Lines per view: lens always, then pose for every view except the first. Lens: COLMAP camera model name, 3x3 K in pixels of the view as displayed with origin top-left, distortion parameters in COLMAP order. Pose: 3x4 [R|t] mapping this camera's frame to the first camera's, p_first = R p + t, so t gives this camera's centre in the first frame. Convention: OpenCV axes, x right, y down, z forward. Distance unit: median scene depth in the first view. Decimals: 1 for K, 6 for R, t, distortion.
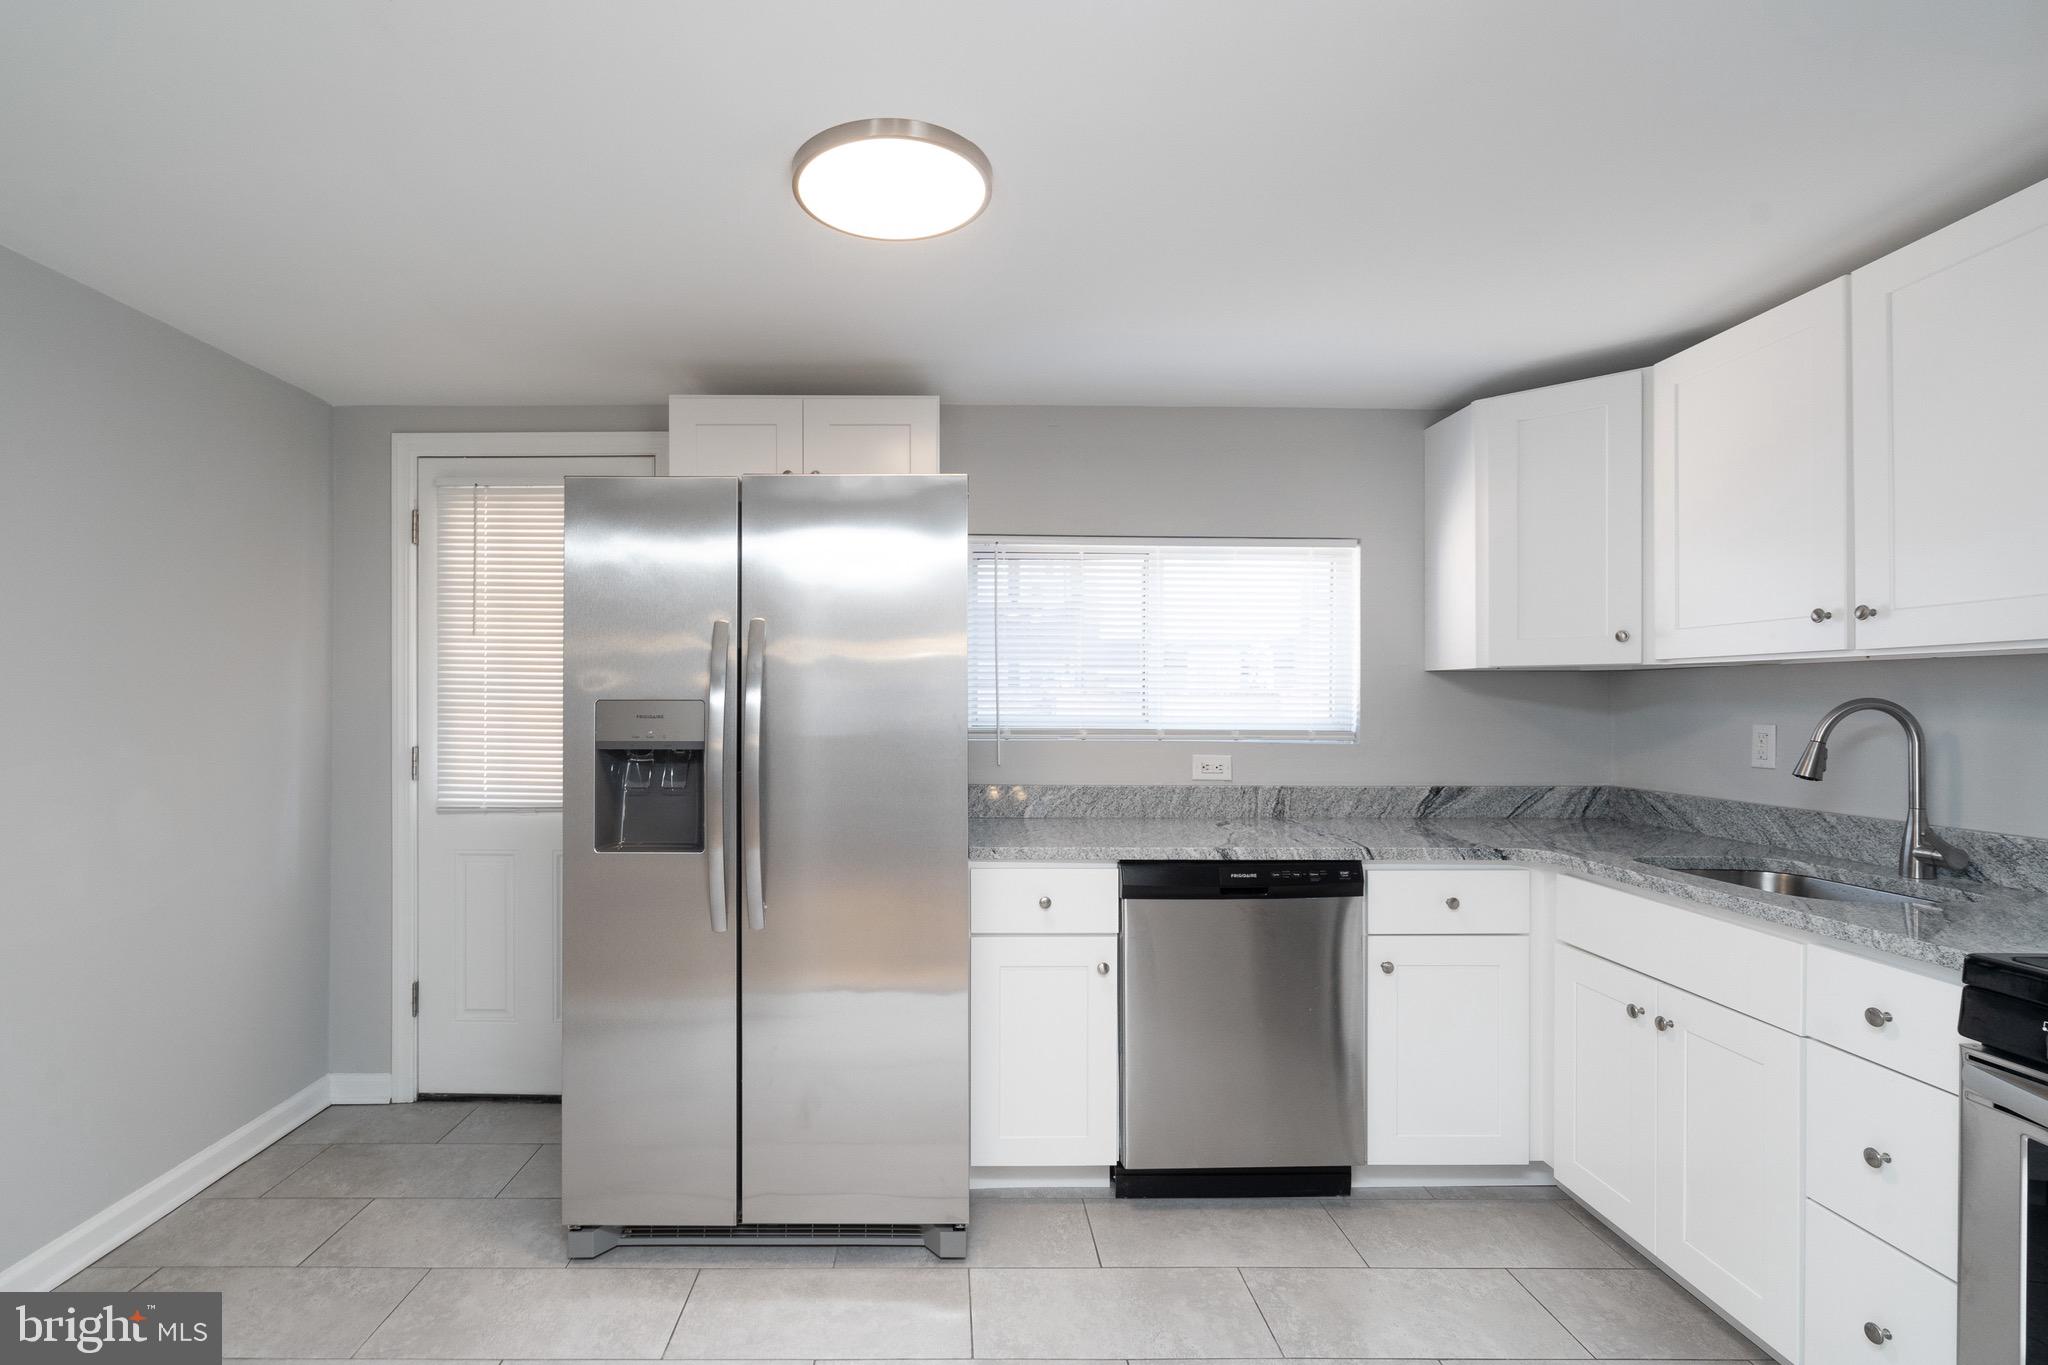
lens RADIAL K [[965.4, 0, 941.5], [0, 965.4, 700.1], [0, 0, 1]] dist [-0.000538, 0.000483]
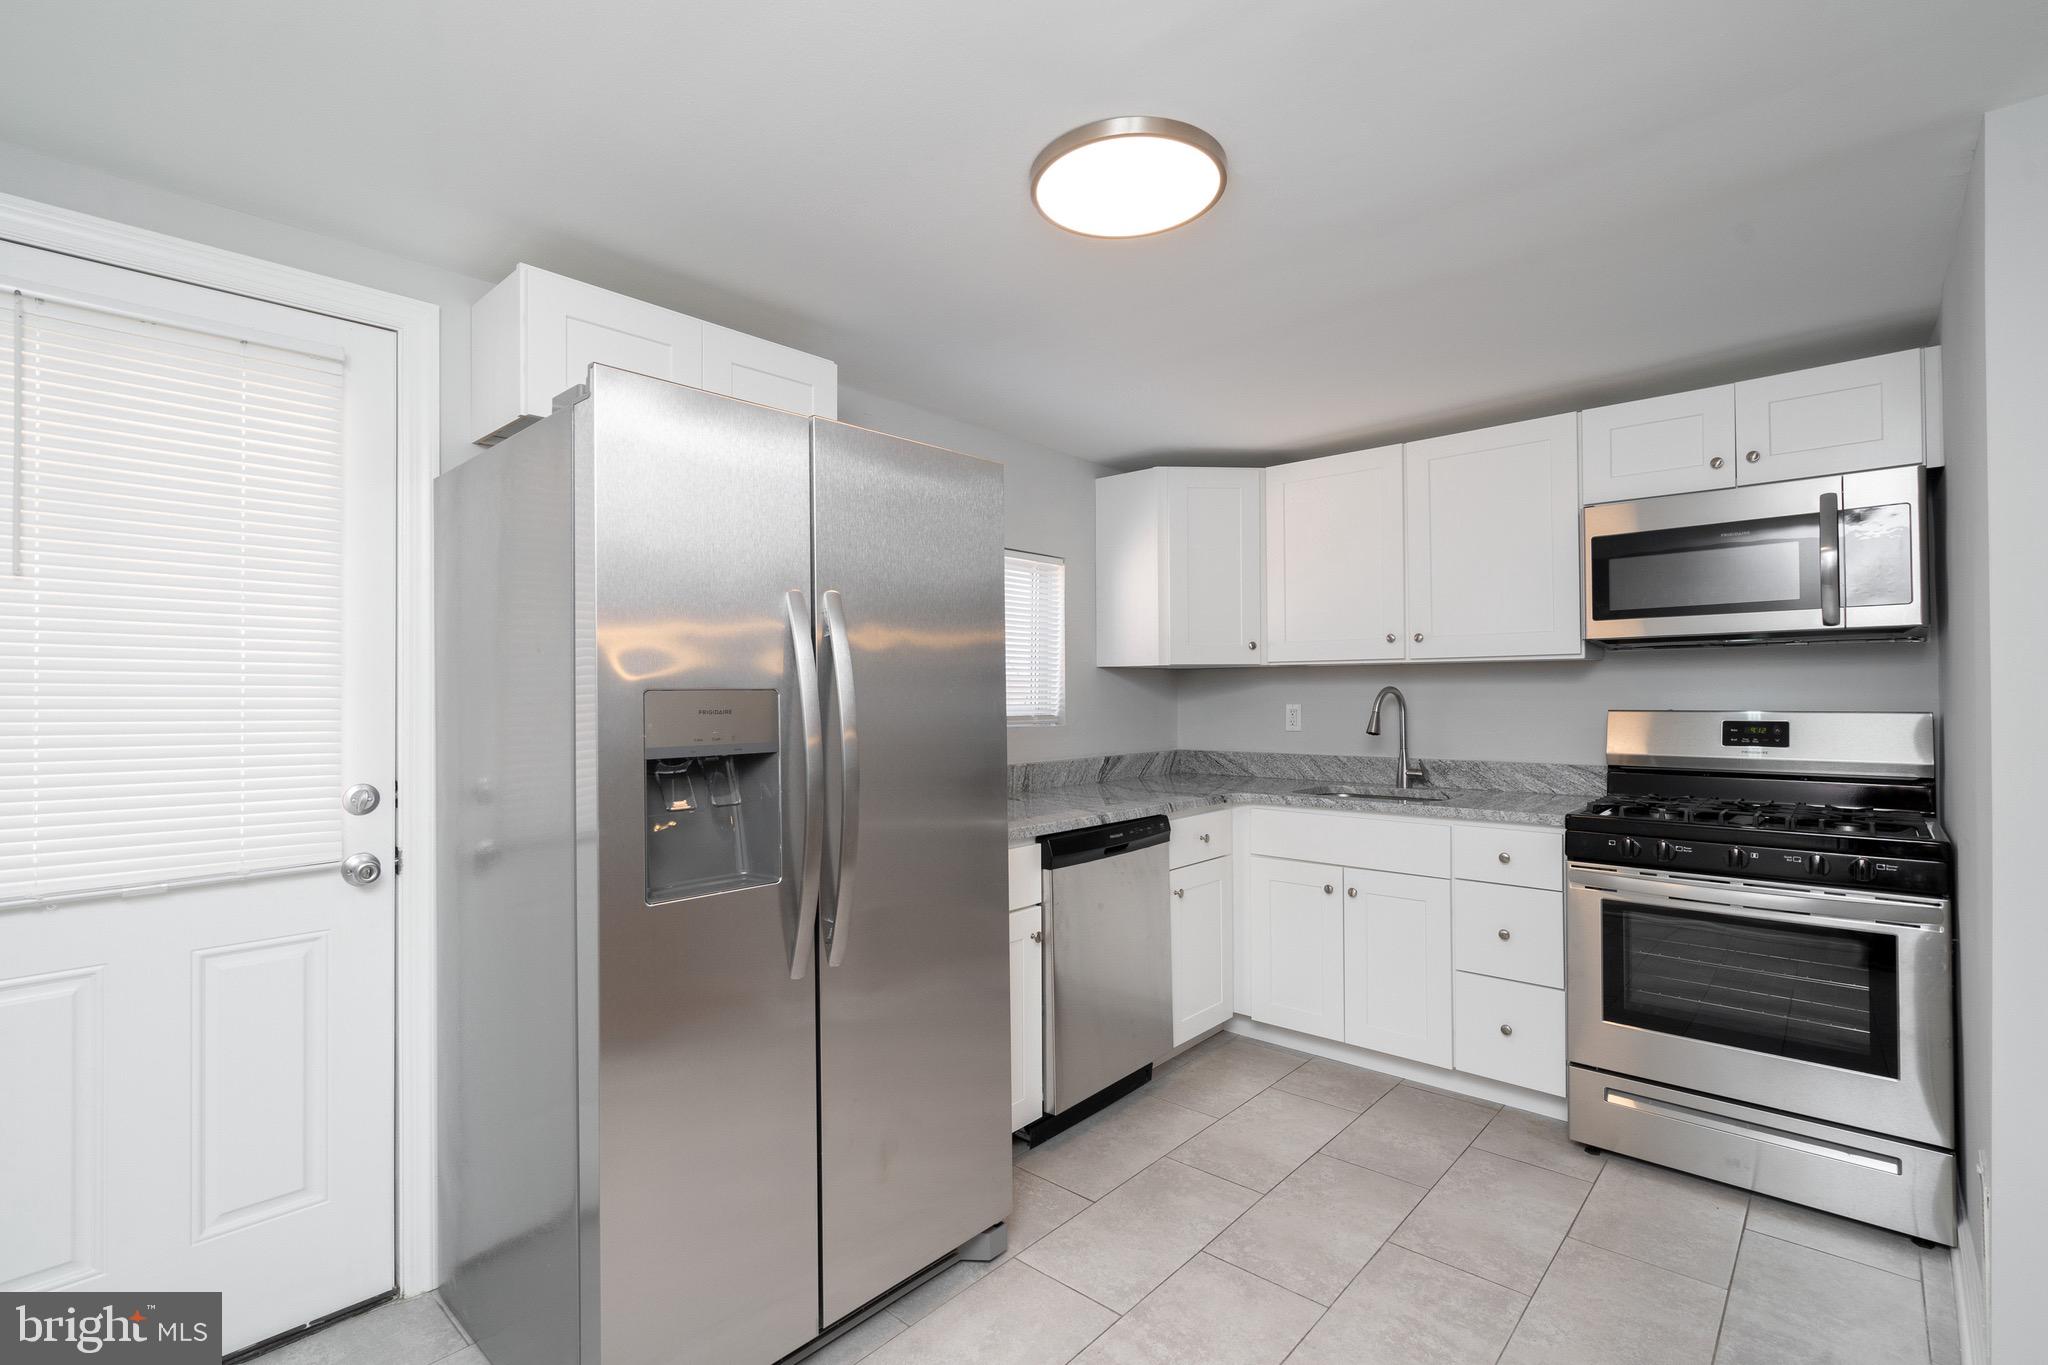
lens RADIAL K [[939.3, 0, 1025.7], [0, 939.3, 685.1], [0, 0, 1]] dist [-0.007734, 0.007097]
pose [[0.665513, 0.001940, 0.746383, -0.607318], [0.005742, 0.999954, -0.007718, 0.003484], [-0.746364, 0.009423, 0.665471, 0.299813]]
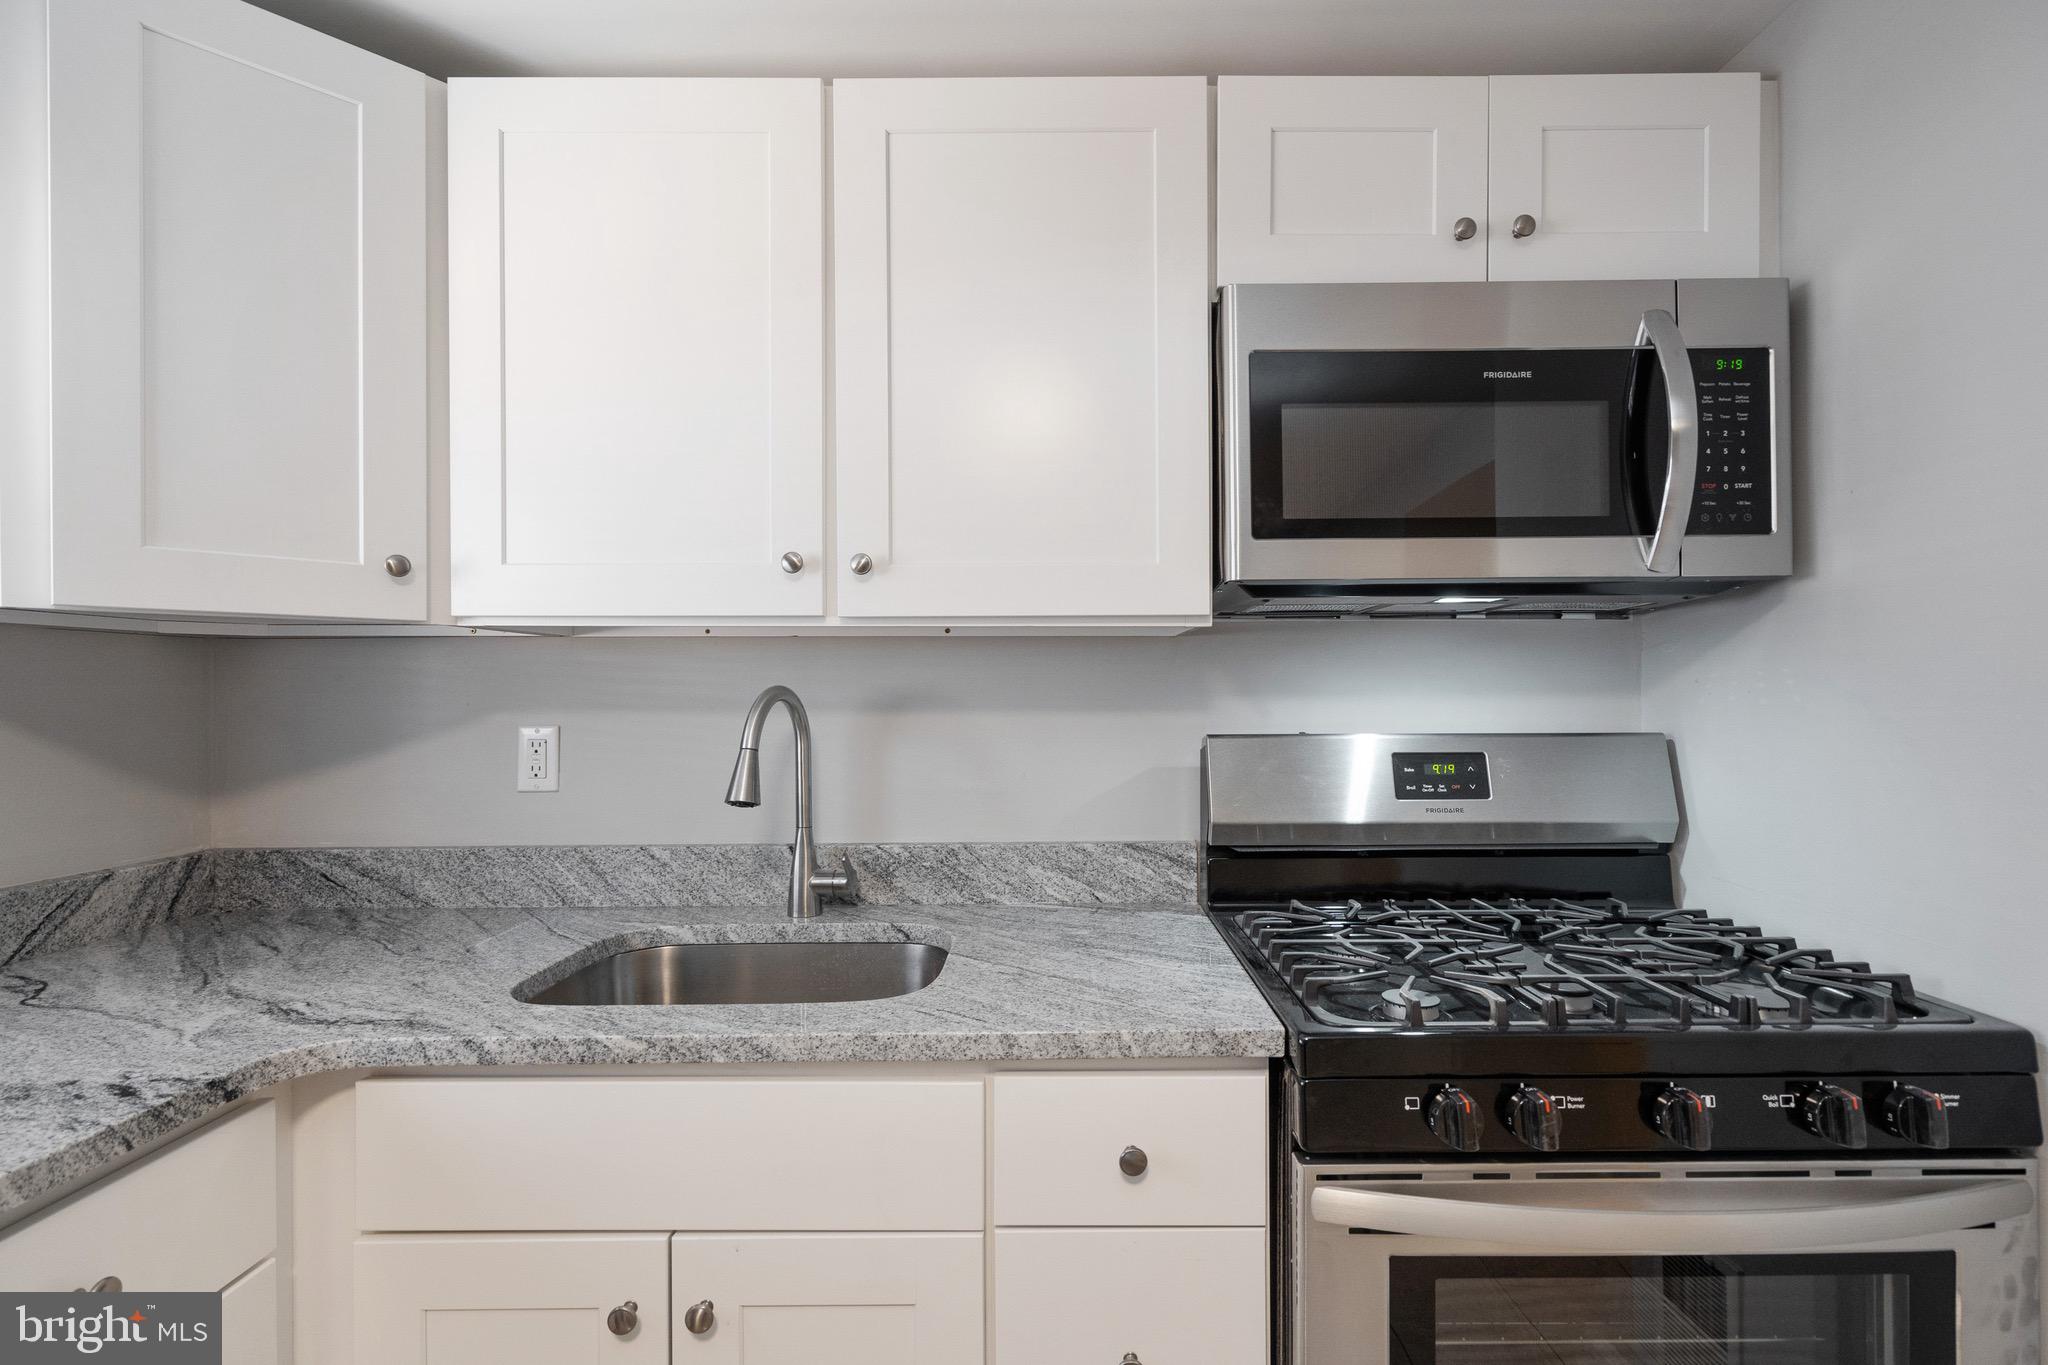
lens RADIAL K [[945.5, 0, 1052.3], [0, 945.5, 692.3], [0, 0, 1]] dist [0.002273, 0.000539]
pose [[-0.008049, -0.002421, 0.999965, 0.195112], [0.002619, 0.999994, 0.002442, 0.001131], [-0.999964, 0.002639, -0.008042, 0.655334]]
